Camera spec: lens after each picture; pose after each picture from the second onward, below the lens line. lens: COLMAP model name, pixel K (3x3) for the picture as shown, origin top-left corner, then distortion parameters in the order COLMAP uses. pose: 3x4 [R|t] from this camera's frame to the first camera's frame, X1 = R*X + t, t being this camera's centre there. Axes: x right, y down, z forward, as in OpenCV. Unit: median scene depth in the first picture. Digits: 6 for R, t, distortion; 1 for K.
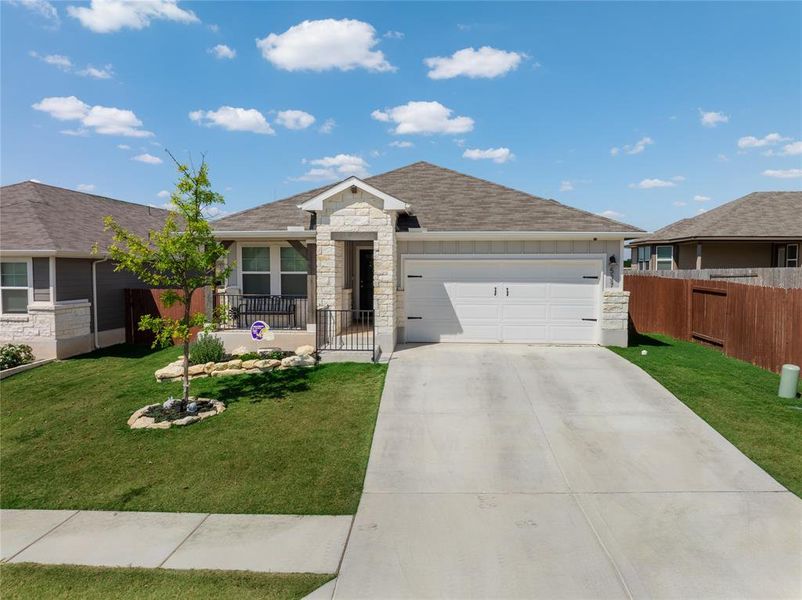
lens RADIAL K [[578.6, 0, 397.5], [0, 578.6, 299.9], [0, 0, 1]] dist [-0.038722, -0.002312]
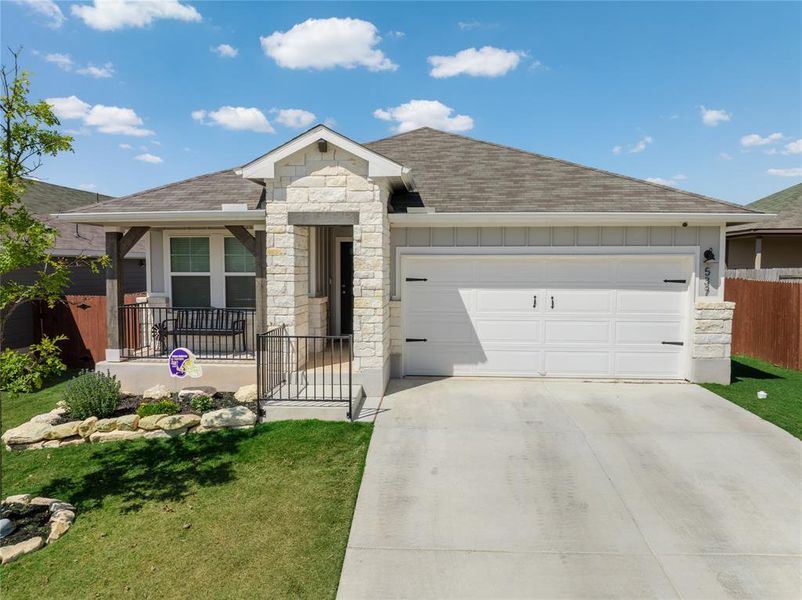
lens RADIAL K [[578.6, 0, 403.8], [0, 578.6, 300.8], [0, 0, 1]] dist [-0.038722, -0.002312]
pose [[0.999968, -0.000902, 0.007937, 0.009611], [0.000875, 0.999994, 0.003359, -0.018430], [-0.007940, -0.003352, 0.999963, 0.326586]]
